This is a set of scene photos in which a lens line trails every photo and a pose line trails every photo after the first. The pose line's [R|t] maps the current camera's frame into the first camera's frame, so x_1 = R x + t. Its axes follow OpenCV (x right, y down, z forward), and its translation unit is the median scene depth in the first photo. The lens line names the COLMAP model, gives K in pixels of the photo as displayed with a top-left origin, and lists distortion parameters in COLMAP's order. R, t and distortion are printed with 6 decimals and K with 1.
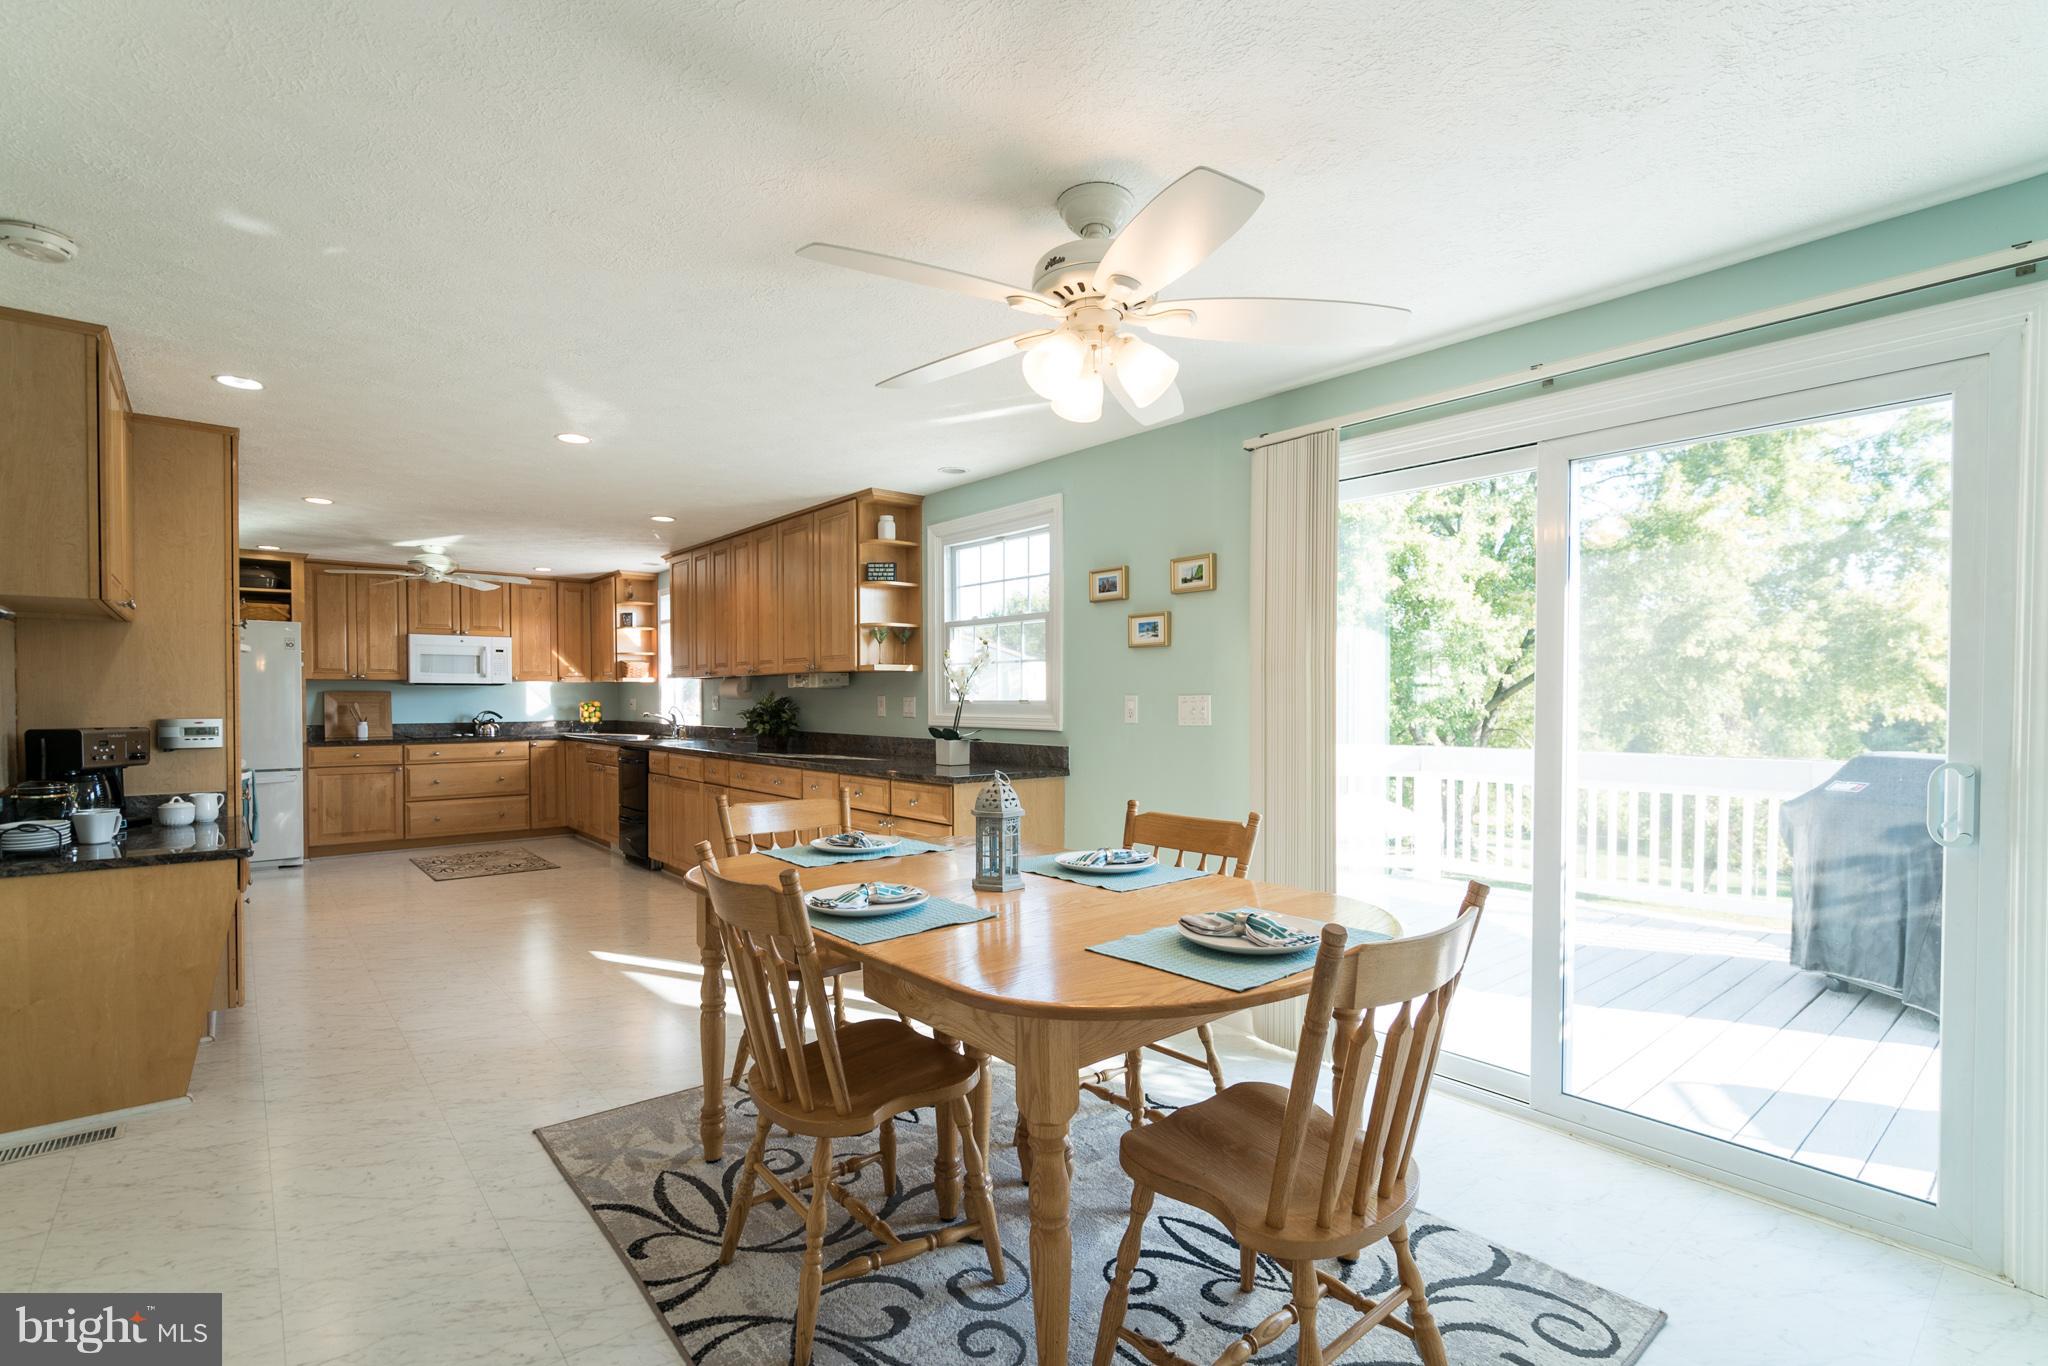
lens RADIAL K [[937.1, 0, 1030.2], [0, 937.1, 692.2], [0, 0, 1]] dist [-0.003347, -0.000016]
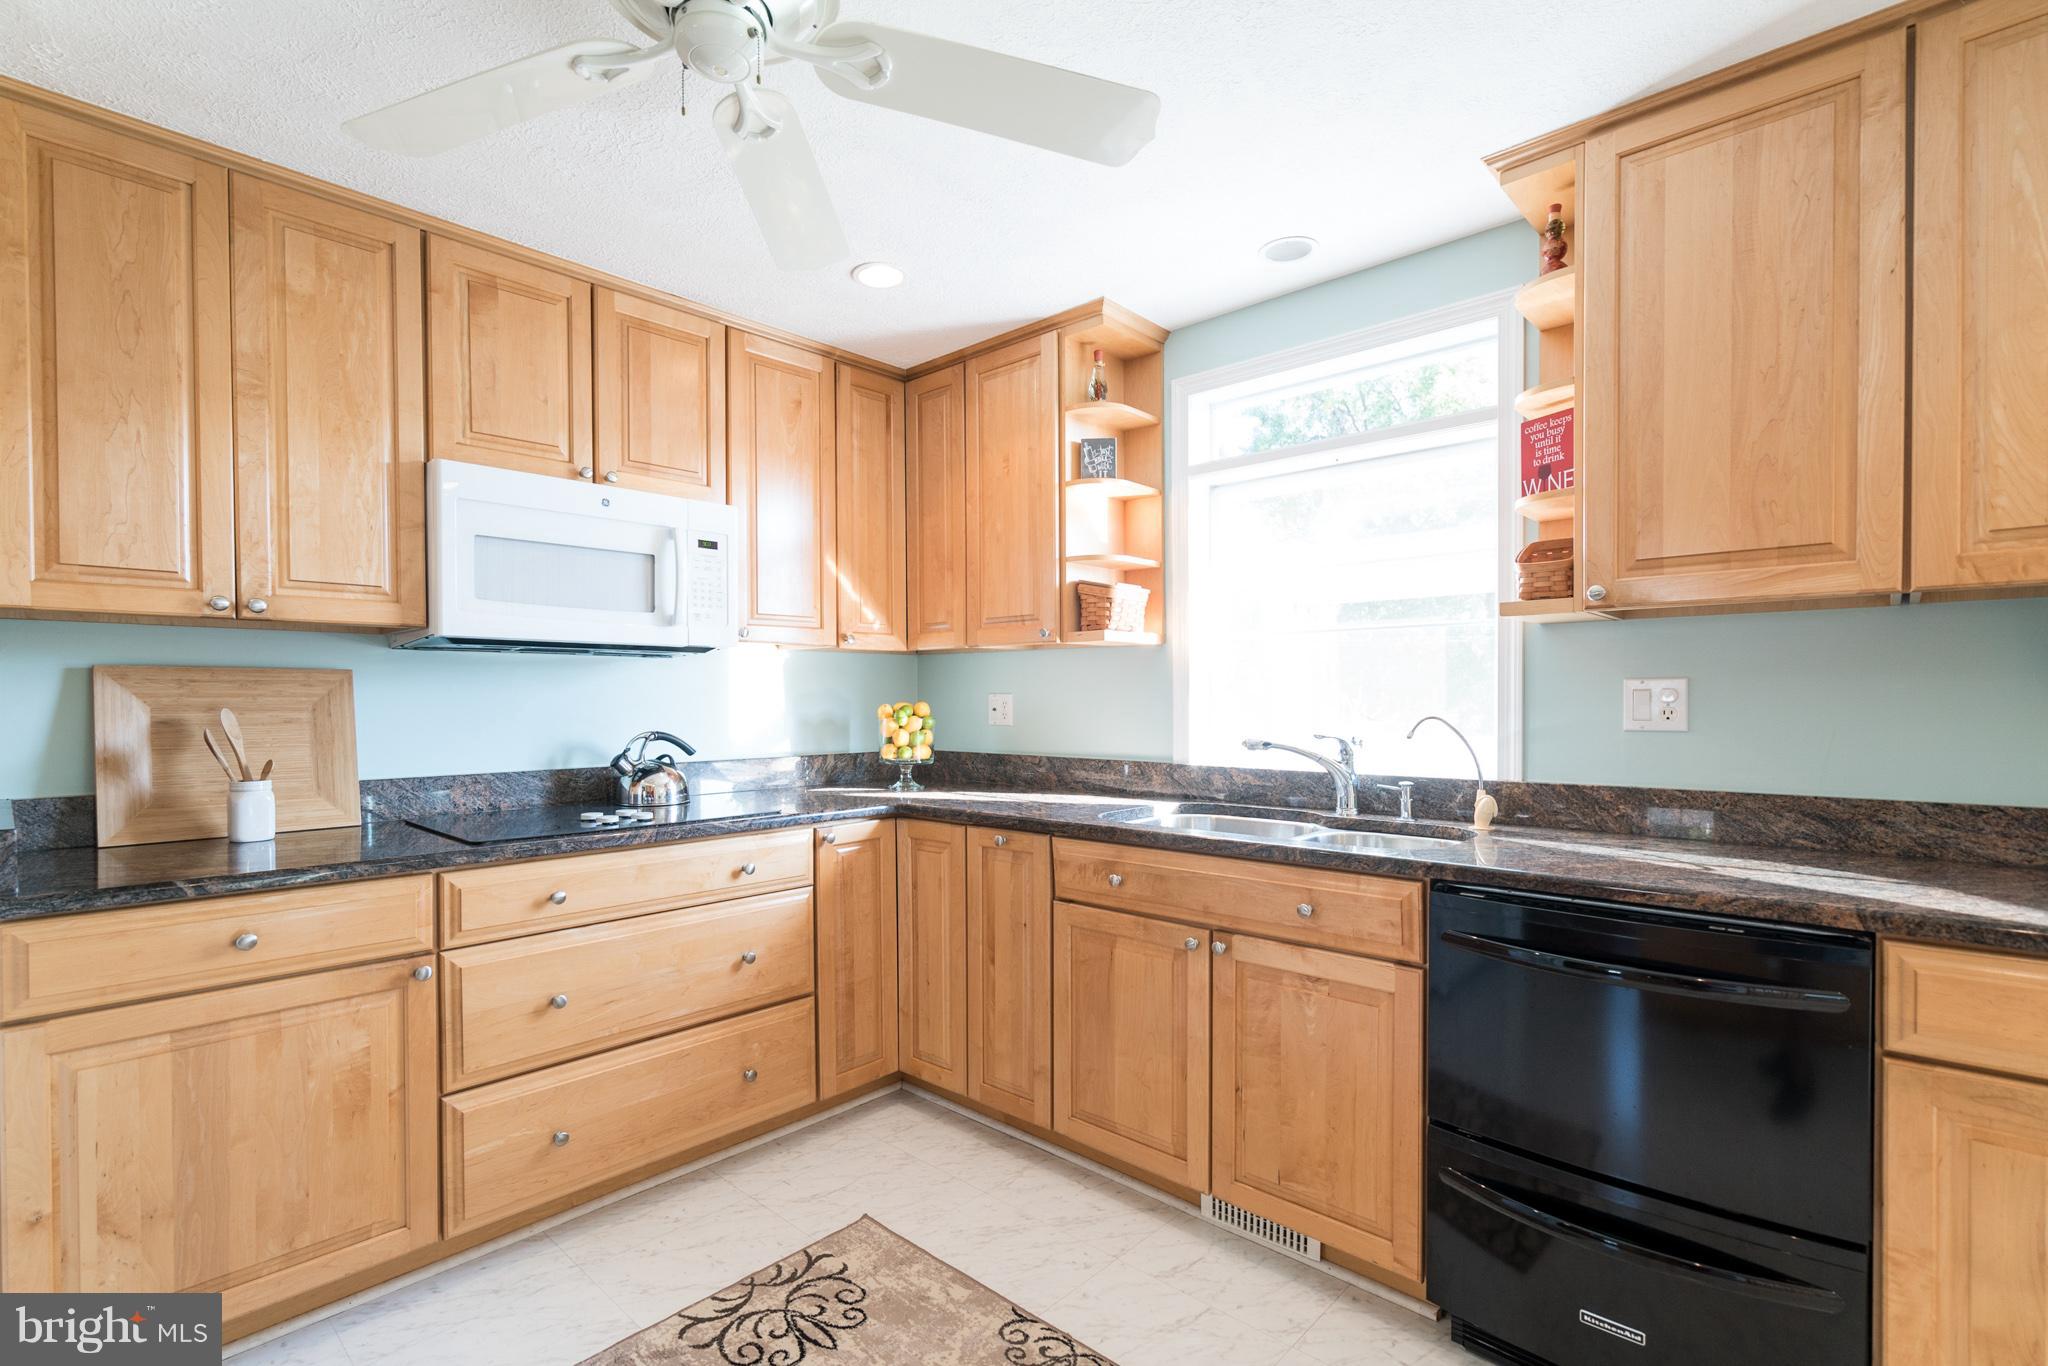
lens RADIAL K [[937.1, 0, 1016.4], [0, 937.1, 695.9], [0, 0, 1]] dist [-0.003347, -0.000016]
pose [[0.993586, -0.003990, 0.113007, -0.519655], [0.004209, 0.999990, -0.001702, 0.008929], [-0.112999, 0.002167, 0.993593, 0.699523]]
